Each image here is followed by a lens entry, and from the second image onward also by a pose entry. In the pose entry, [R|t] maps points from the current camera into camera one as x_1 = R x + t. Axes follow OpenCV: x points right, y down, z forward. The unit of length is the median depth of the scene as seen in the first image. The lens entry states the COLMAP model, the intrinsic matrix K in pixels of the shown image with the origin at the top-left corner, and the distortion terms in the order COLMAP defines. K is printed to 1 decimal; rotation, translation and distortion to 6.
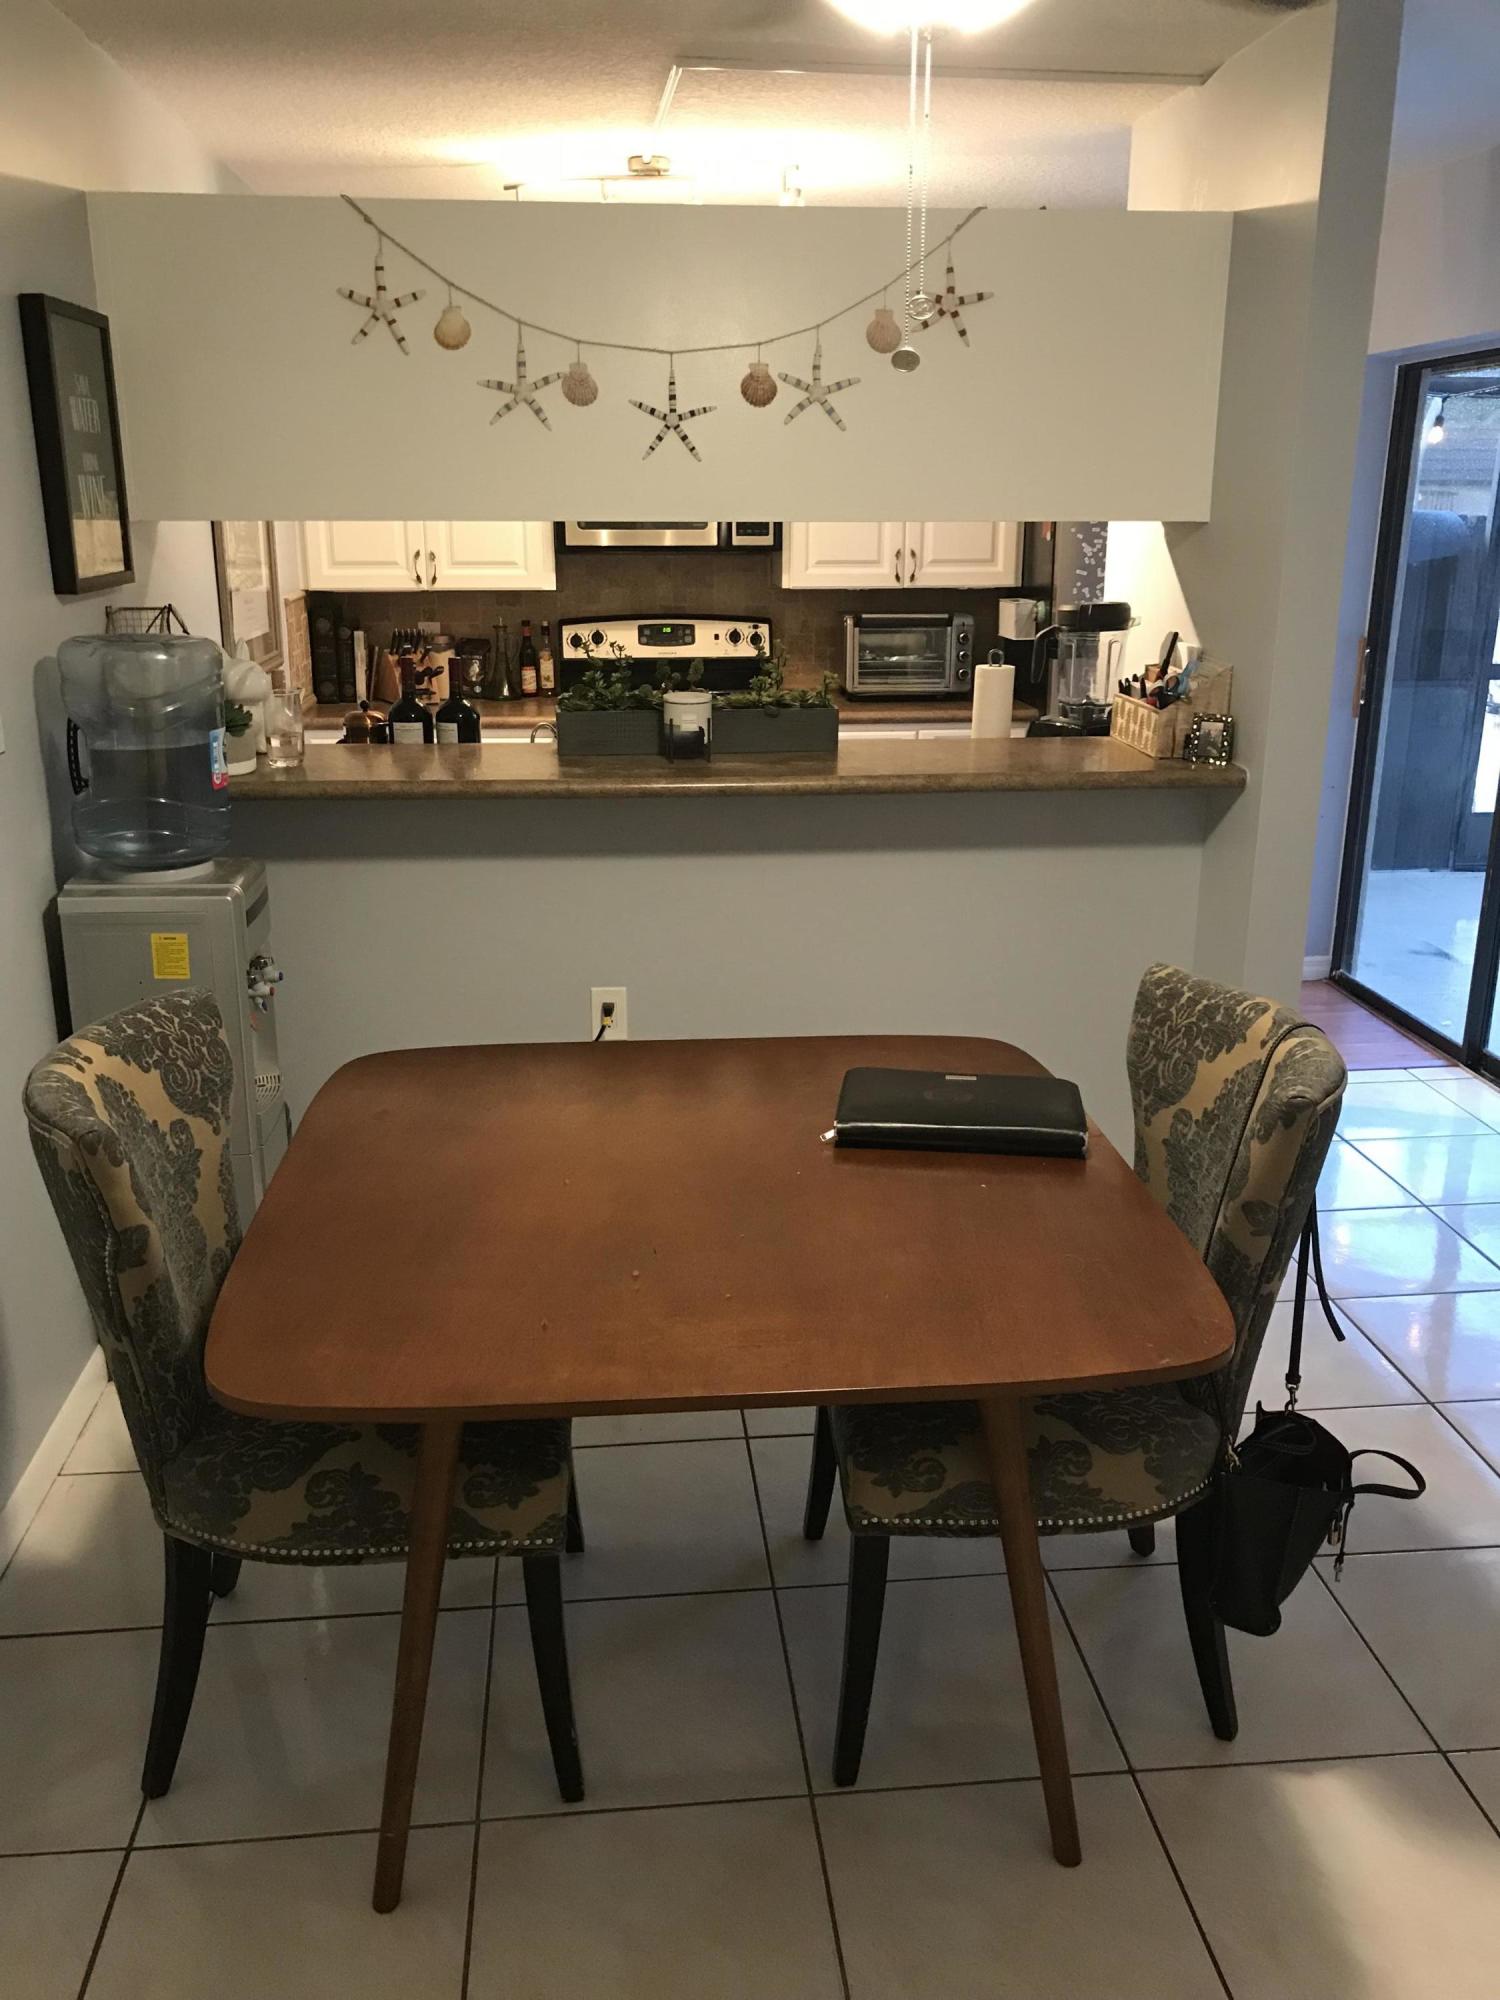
lens RADIAL K [[1637.8, 0, 754.7], [0, 1637.8, 1003.0], [0, 0, 1]] dist [0.044006, -0.064328]
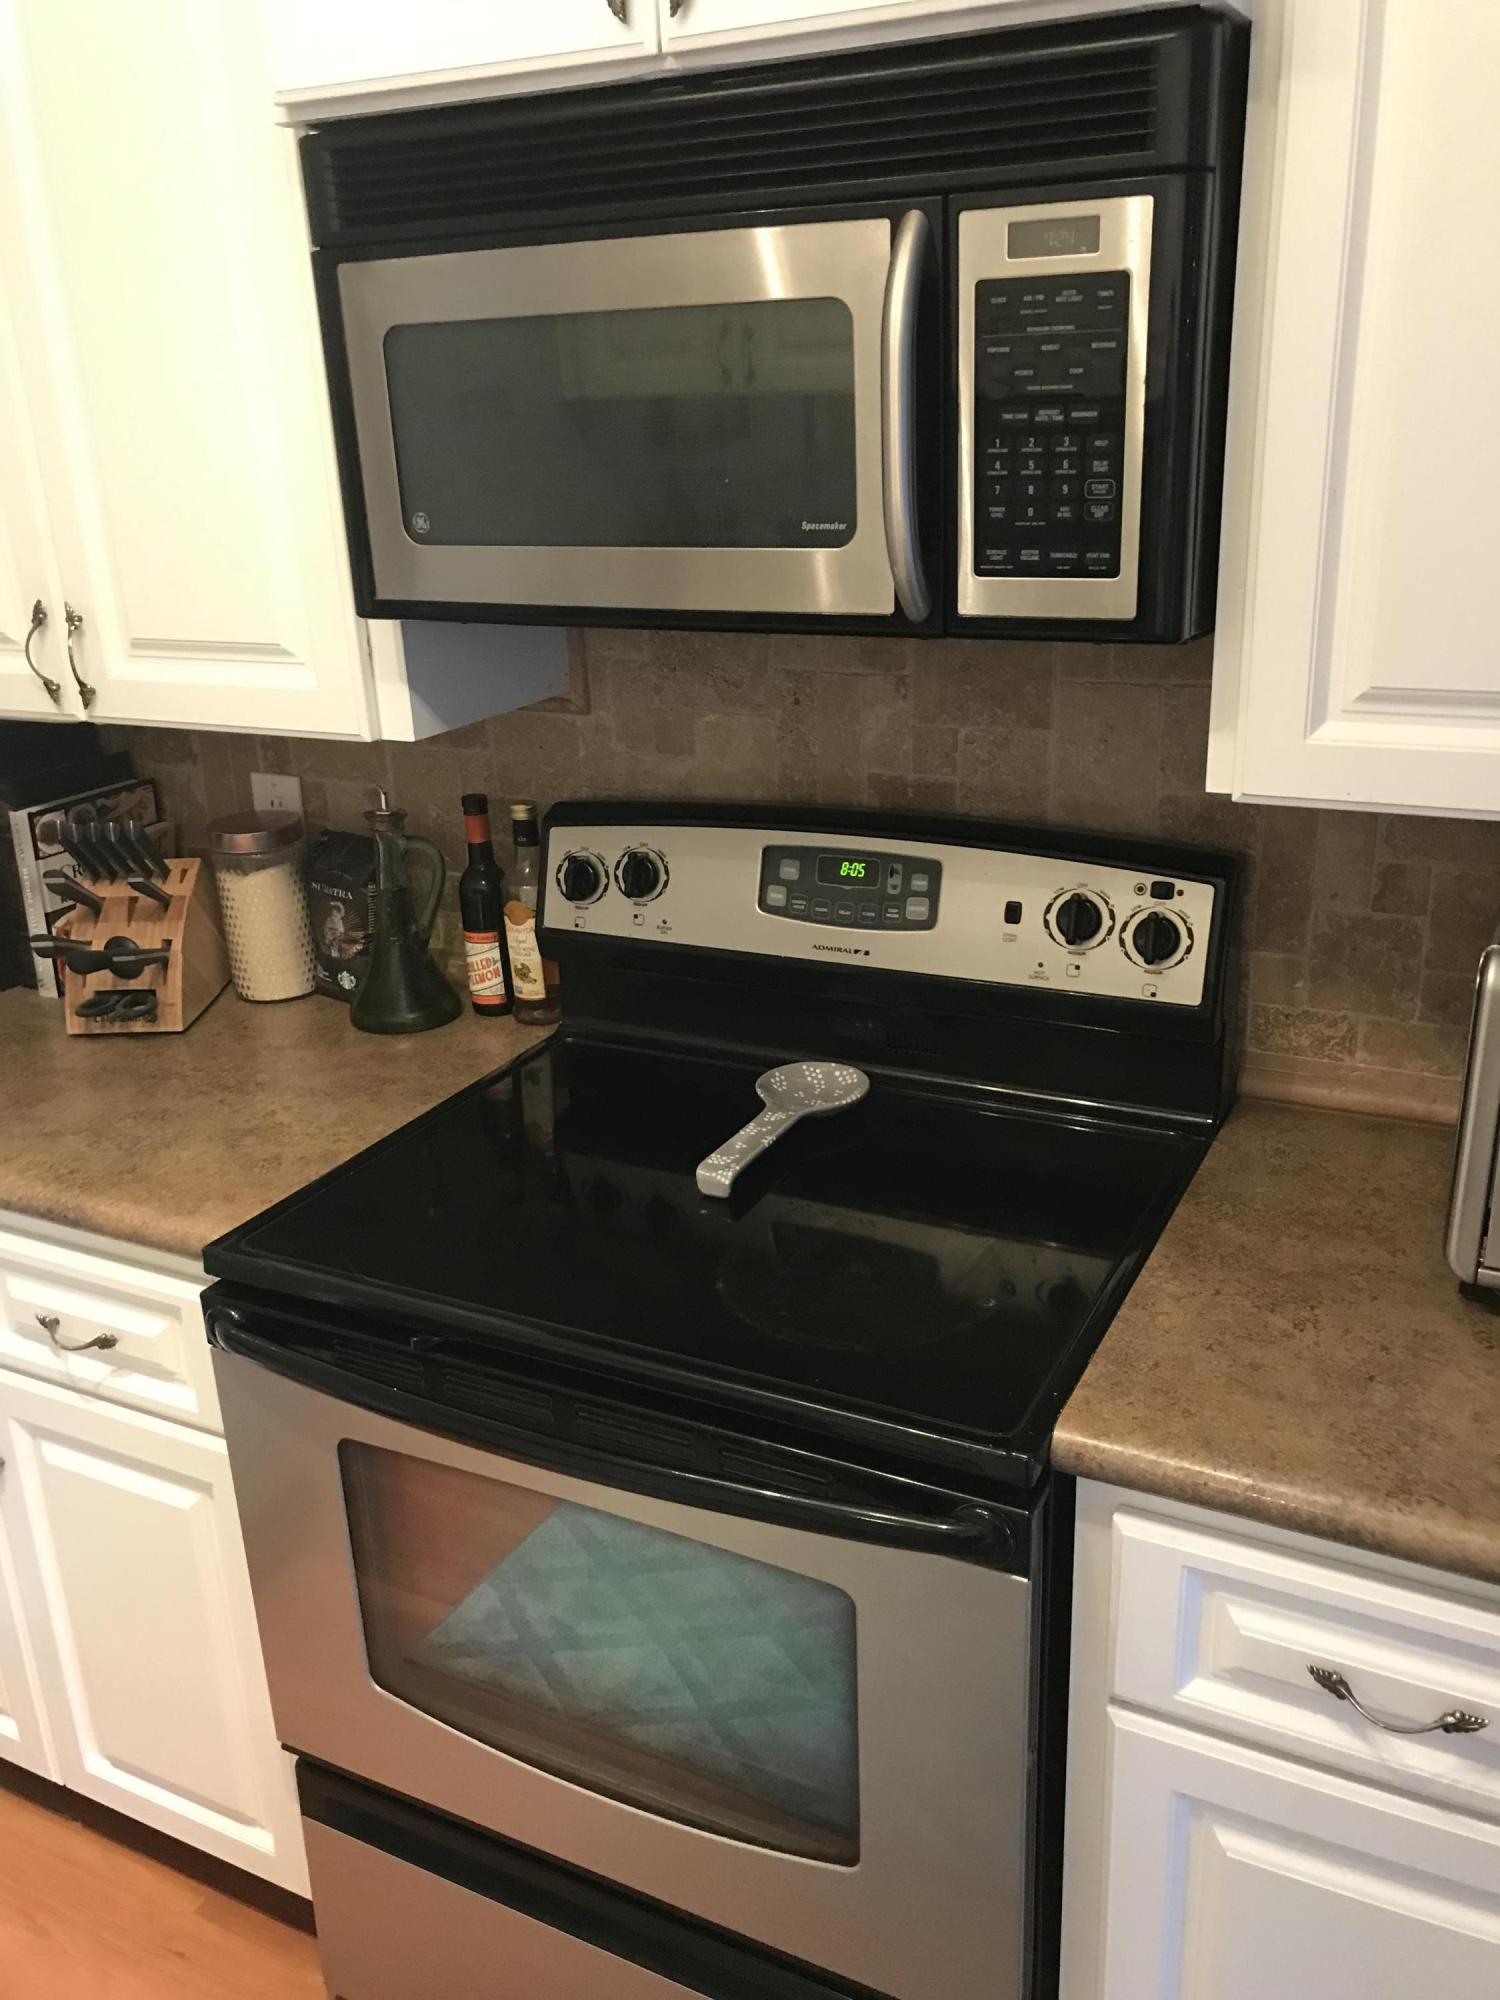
lens RADIAL K [[1637.8, 0, 762.4], [0, 1637.8, 981.8], [0, 0, 1]] dist [0.044006, -0.064328]
pose [[0.847716, 0.148393, -0.509271, 0.160568], [-0.122580, 0.988889, 0.084103, -0.446324], [0.516093, -0.008870, 0.856487, 1.444429]]
